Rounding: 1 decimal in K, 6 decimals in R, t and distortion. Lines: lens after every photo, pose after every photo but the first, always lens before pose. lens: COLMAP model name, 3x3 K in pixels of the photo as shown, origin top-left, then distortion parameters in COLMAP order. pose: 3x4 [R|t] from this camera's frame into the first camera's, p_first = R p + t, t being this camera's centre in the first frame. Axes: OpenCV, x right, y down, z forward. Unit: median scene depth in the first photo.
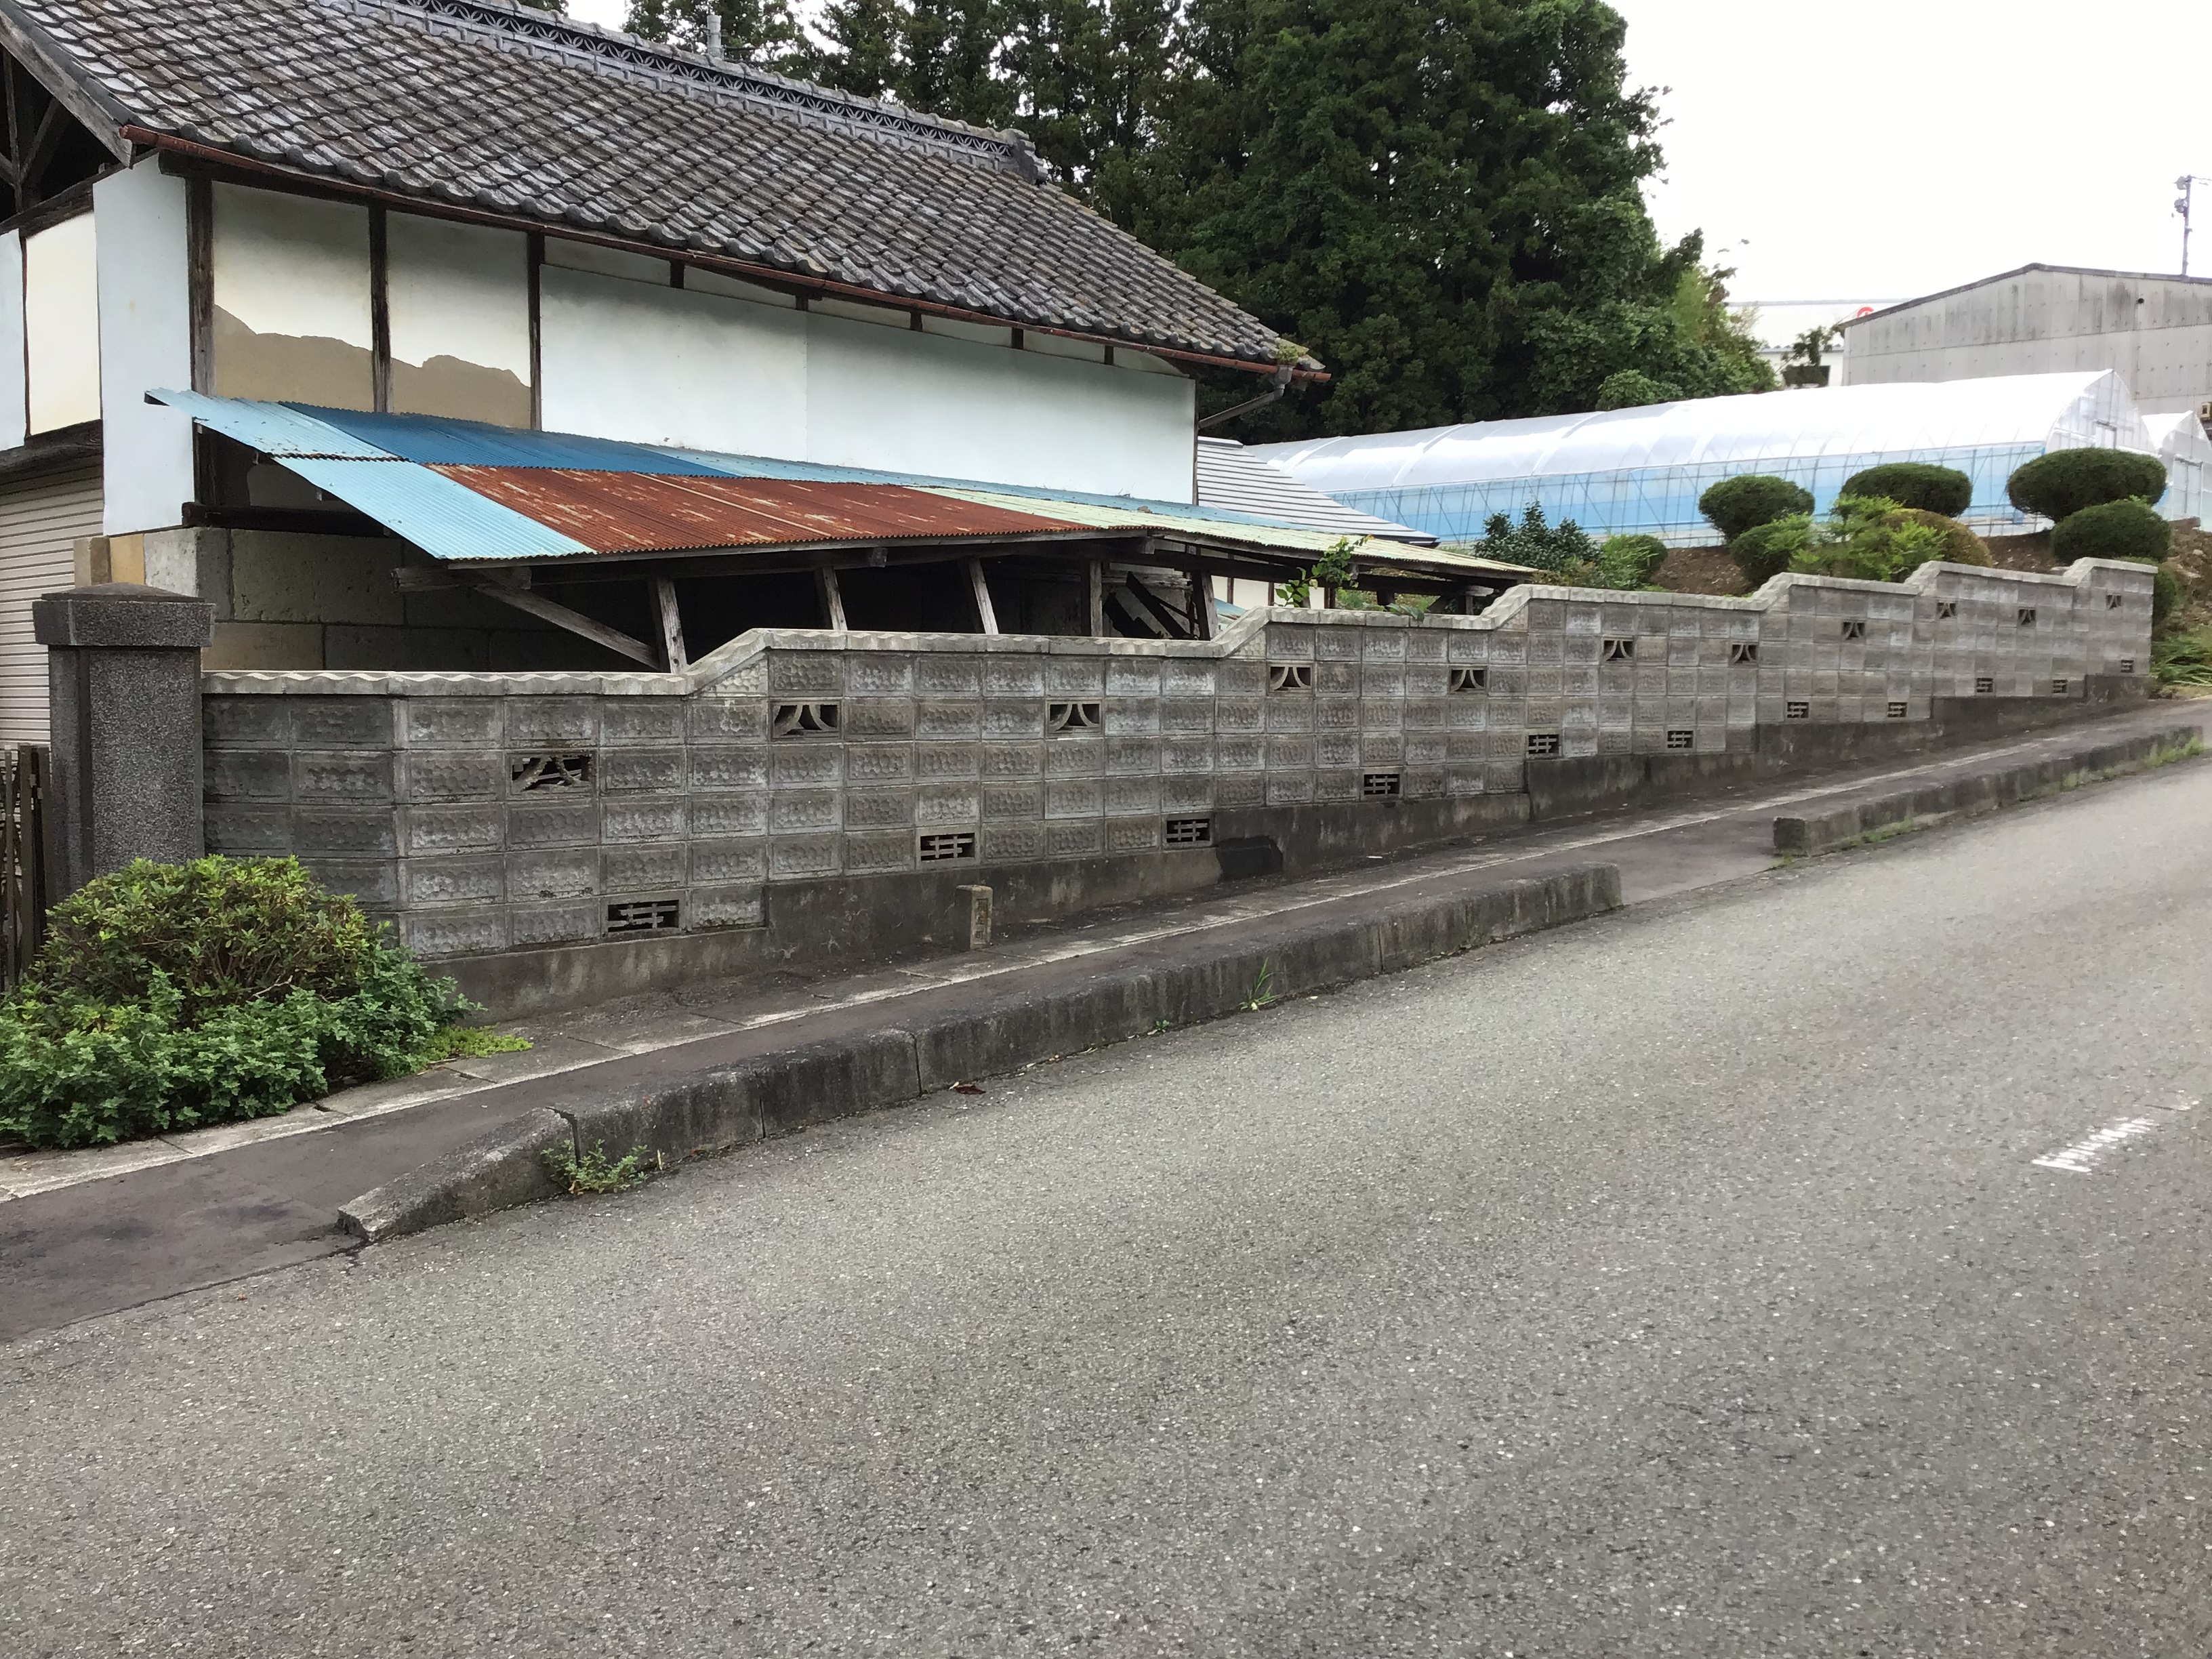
lens RADIAL K [[2009.6, 0, 1091.9], [0, 2009.6, 842.3], [0, 0, 1]] dist [0.085094, -0.152034]
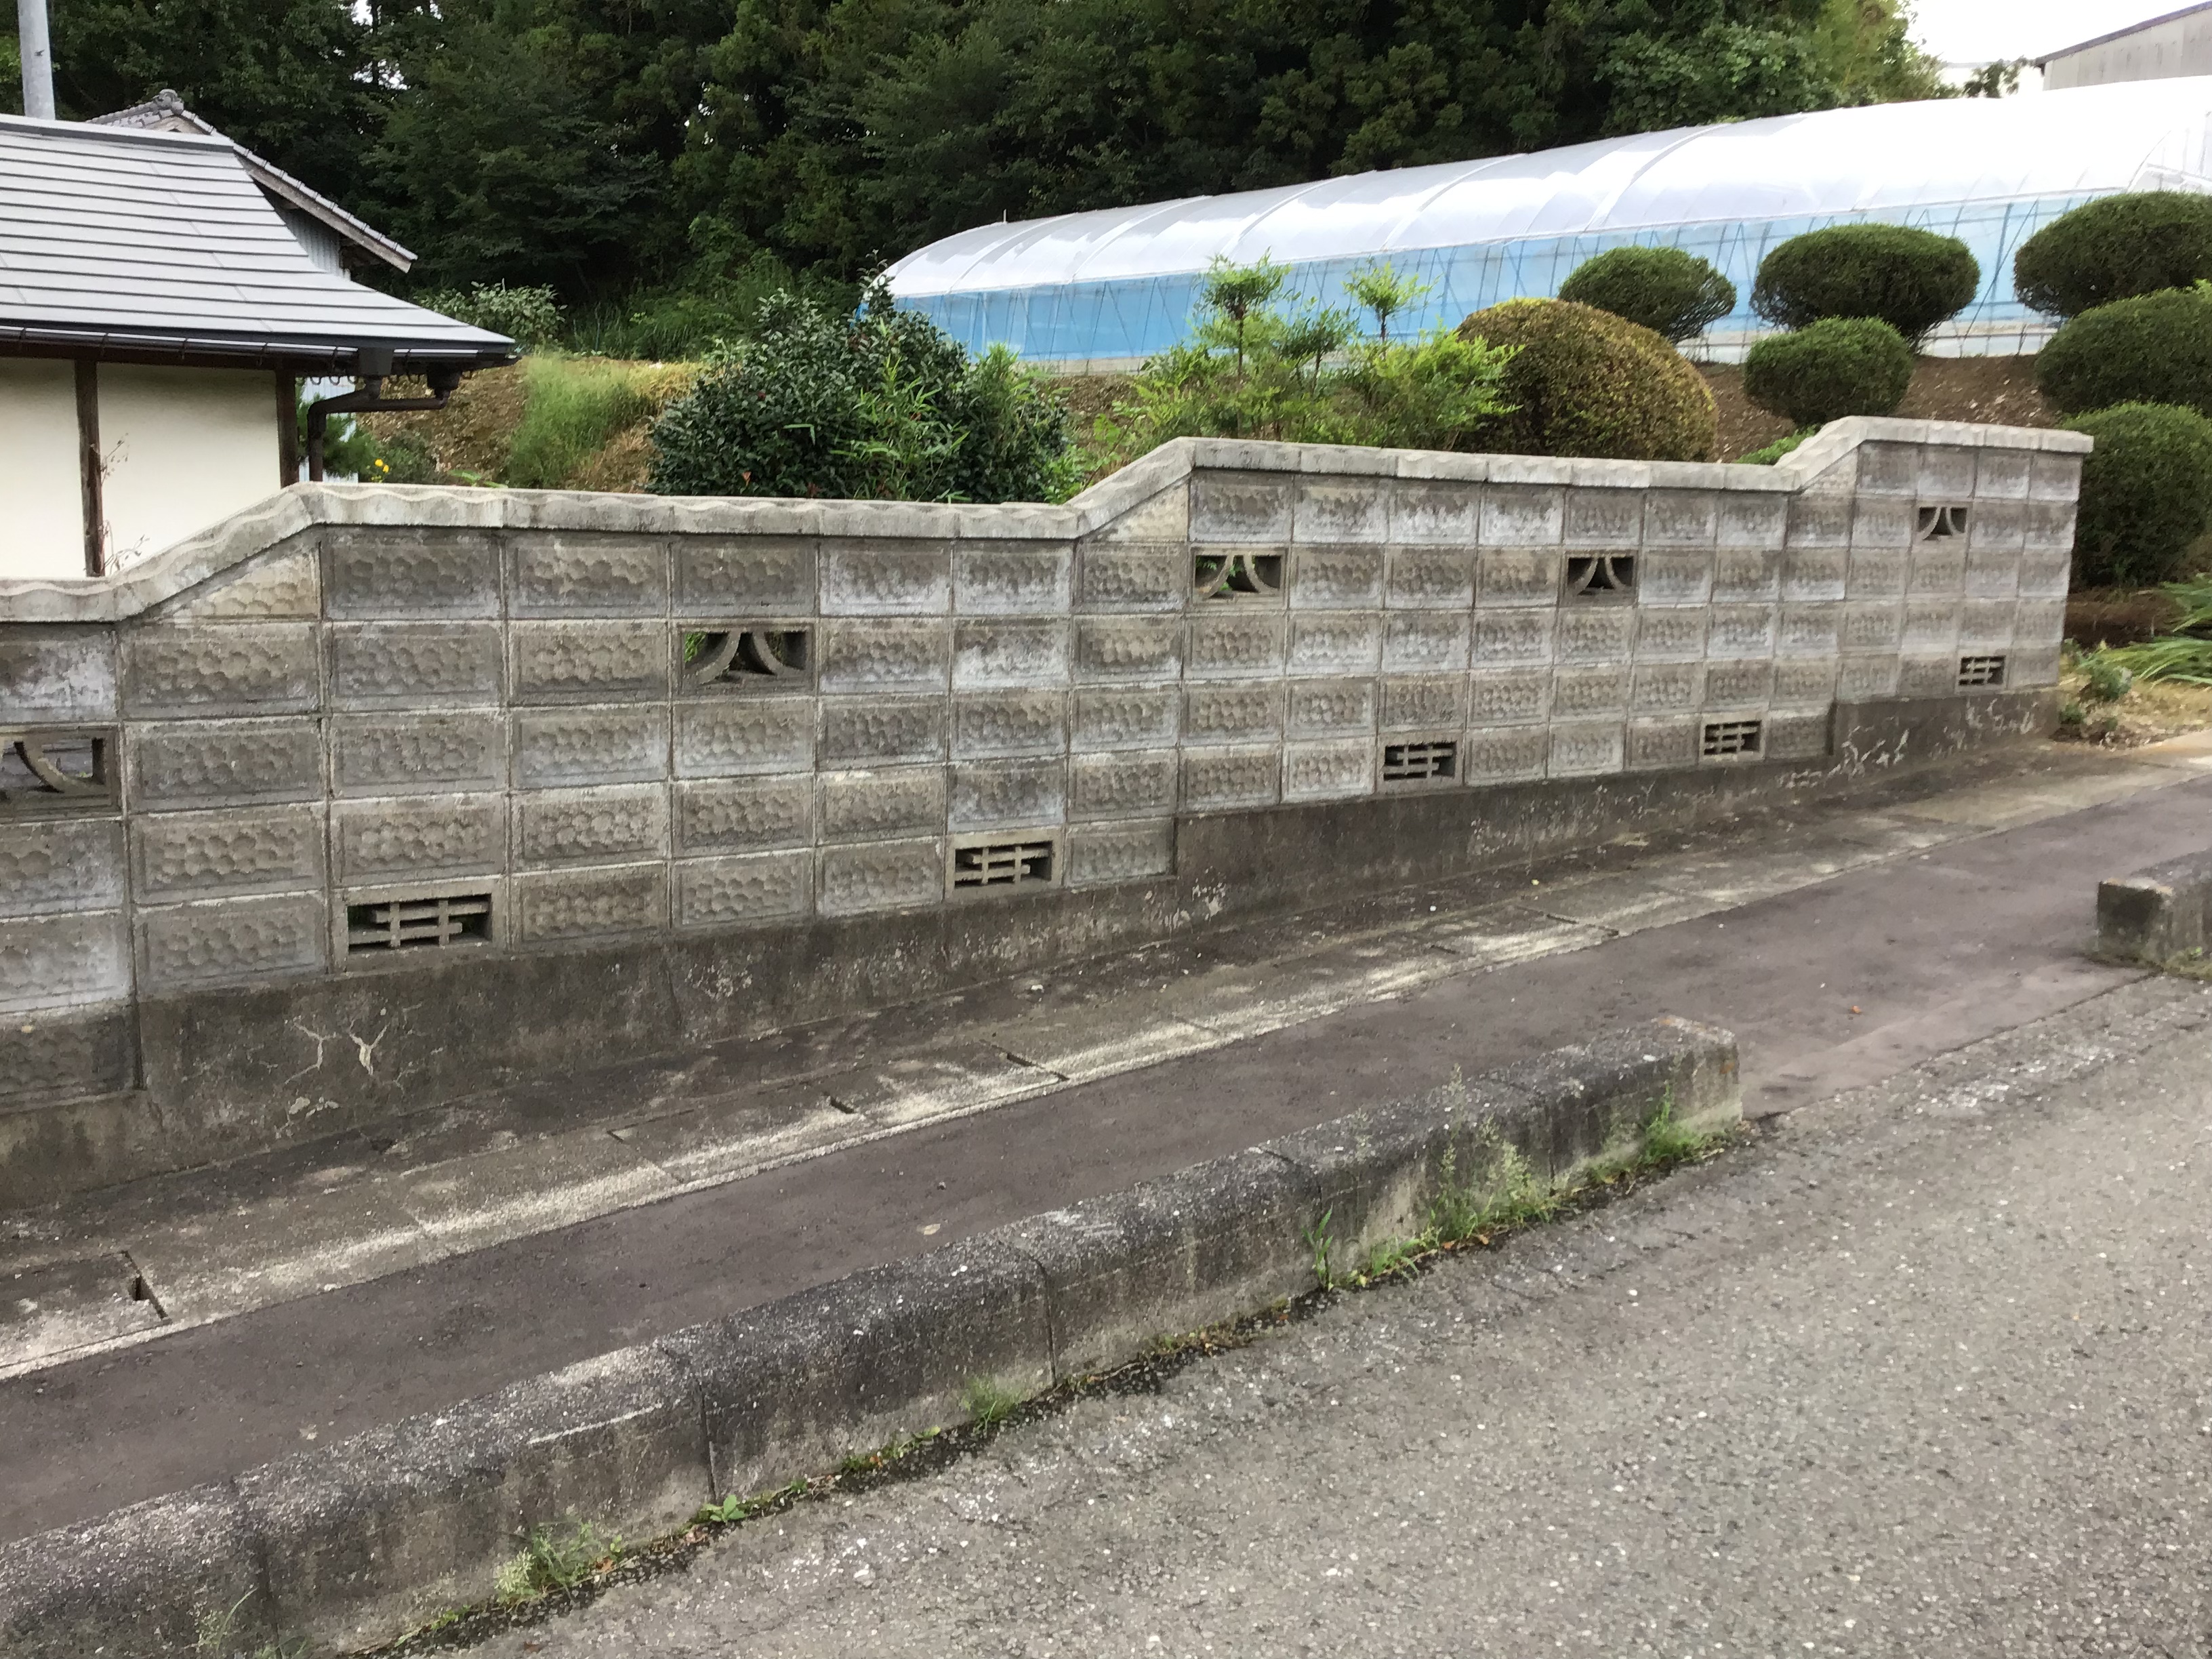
lens RADIAL K [[2009.6, 0, 1115.8], [0, 2009.6, 830.9], [0, 0, 1]] dist [0.085094, -0.152034]
pose [[0.991086, 0.043929, -0.125772, 0.472452], [-0.032388, 0.995197, 0.092375, -0.107185], [0.129226, -0.087478, 0.987749, 0.673714]]
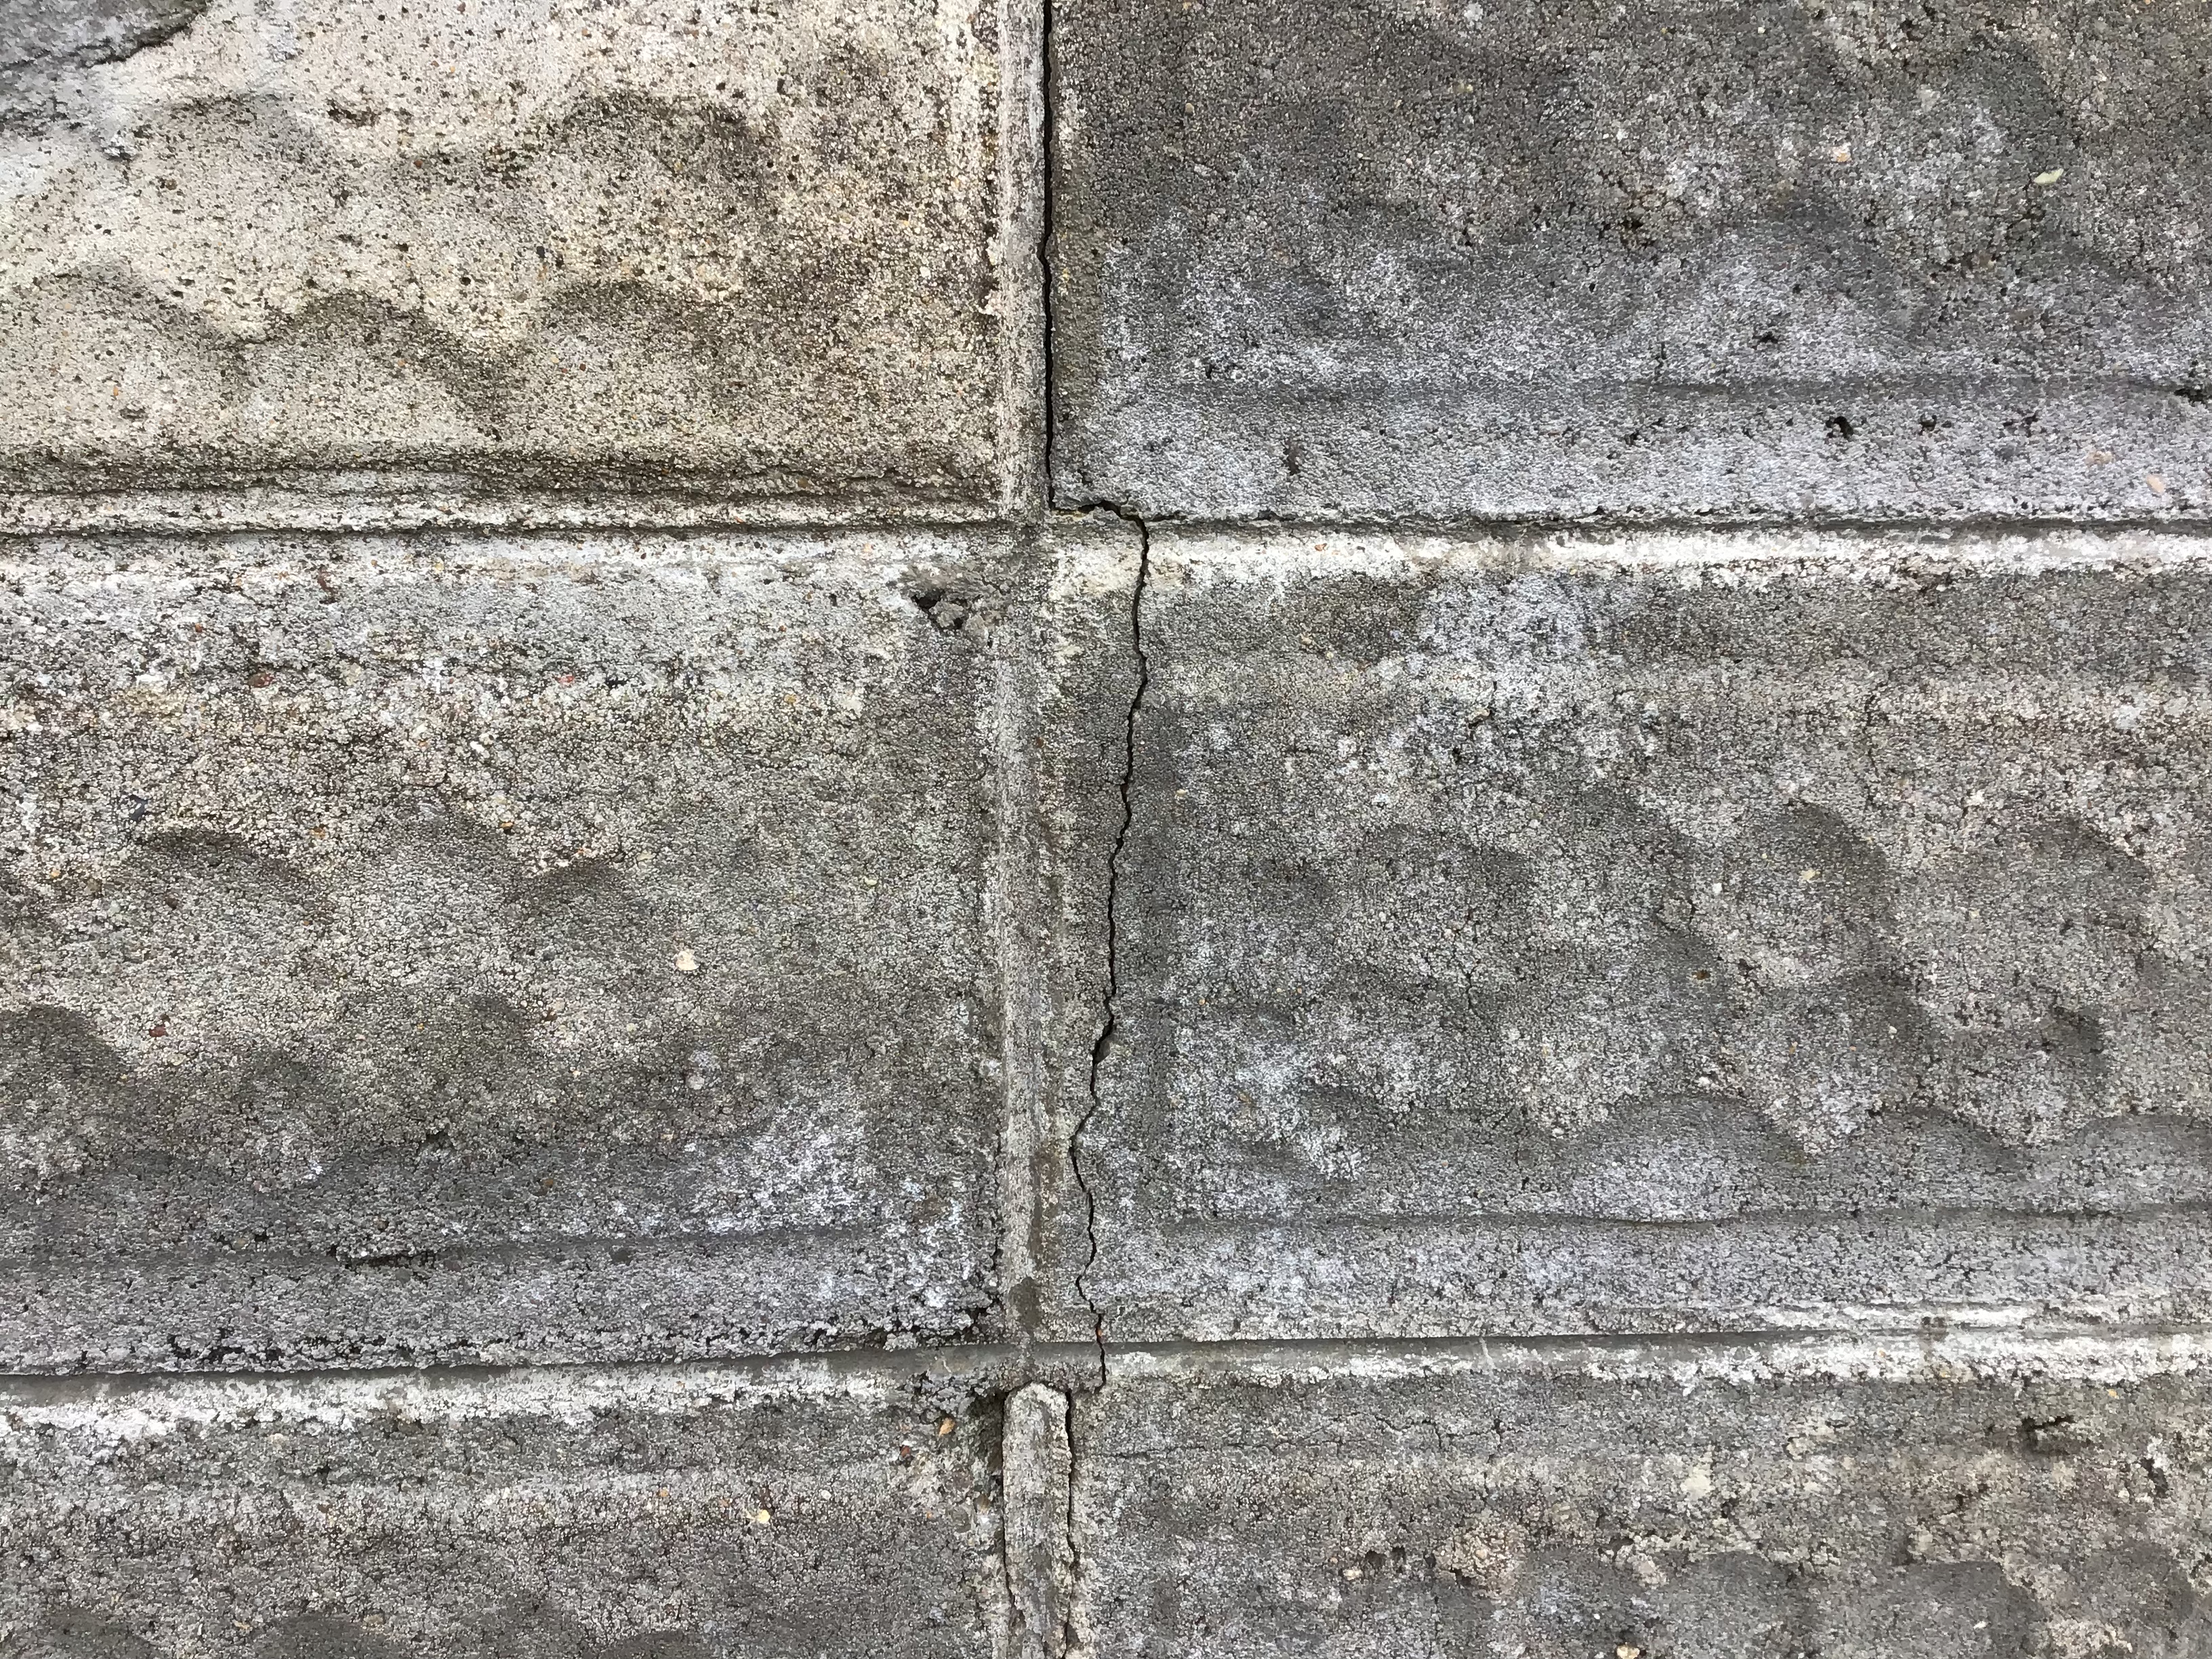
lens RADIAL K [[2009.6, 0, 1110.9], [0, 2009.6, 820.8], [0, 0, 1]] dist [0.085094, -0.152034]
pose [[0.752830, 0.204394, -0.625676, 0.343134], [-0.055229, 0.966828, 0.249388, -0.109641], [0.655894, -0.153191, 0.739145, 0.923978]]
